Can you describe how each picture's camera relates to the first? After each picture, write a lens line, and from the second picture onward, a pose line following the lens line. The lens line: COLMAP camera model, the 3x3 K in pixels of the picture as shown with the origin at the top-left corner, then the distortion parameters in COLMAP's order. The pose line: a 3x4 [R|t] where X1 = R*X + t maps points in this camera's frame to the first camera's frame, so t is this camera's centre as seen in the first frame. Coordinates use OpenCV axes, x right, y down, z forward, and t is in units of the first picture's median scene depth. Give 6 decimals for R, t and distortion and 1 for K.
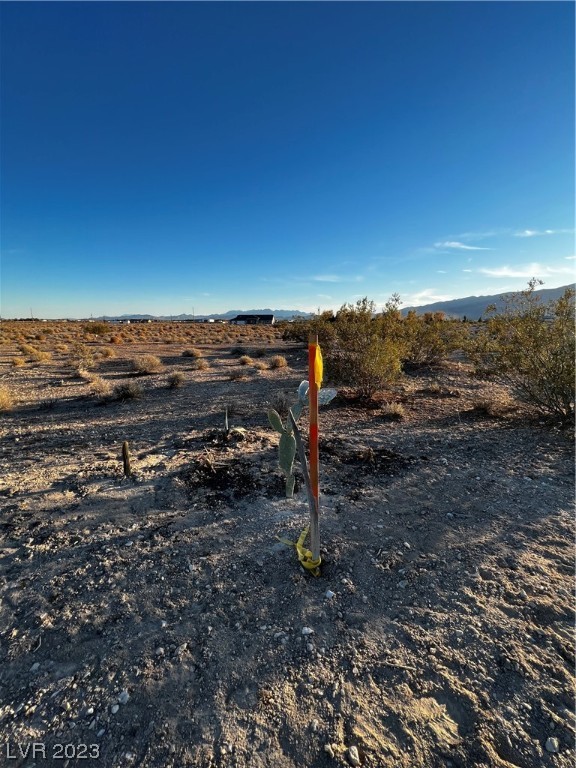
lens RADIAL K [[308.3, 0, 287.6], [0, 308.3, 384.8], [0, 0, 1]] dist [-0.003258, 0.001174]
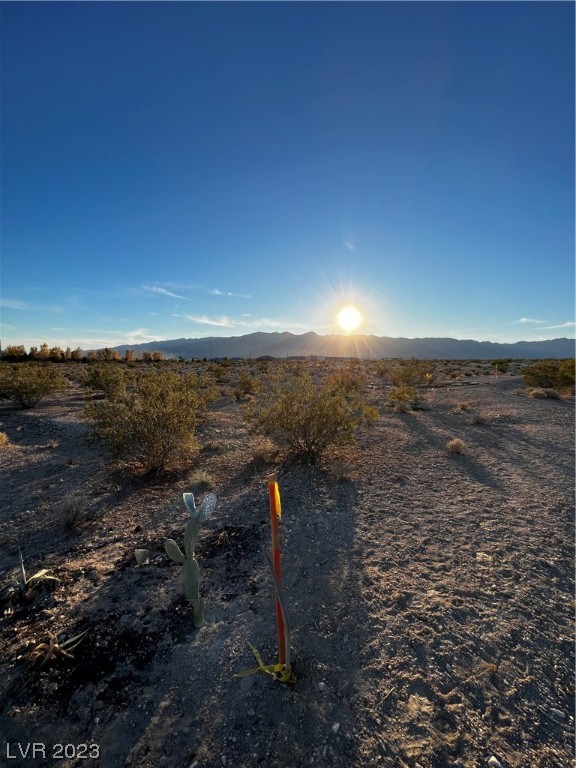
lens RADIAL K [[308.3, 0, 289.0], [0, 308.3, 386.2], [0, 0, 1]] dist [-0.003258, 0.001174]
pose [[0.655413, -0.053934, 0.753342, -0.711092], [0.141691, 0.988518, -0.052502, -0.405715], [-0.741861, 0.141152, 0.655529, 0.101394]]
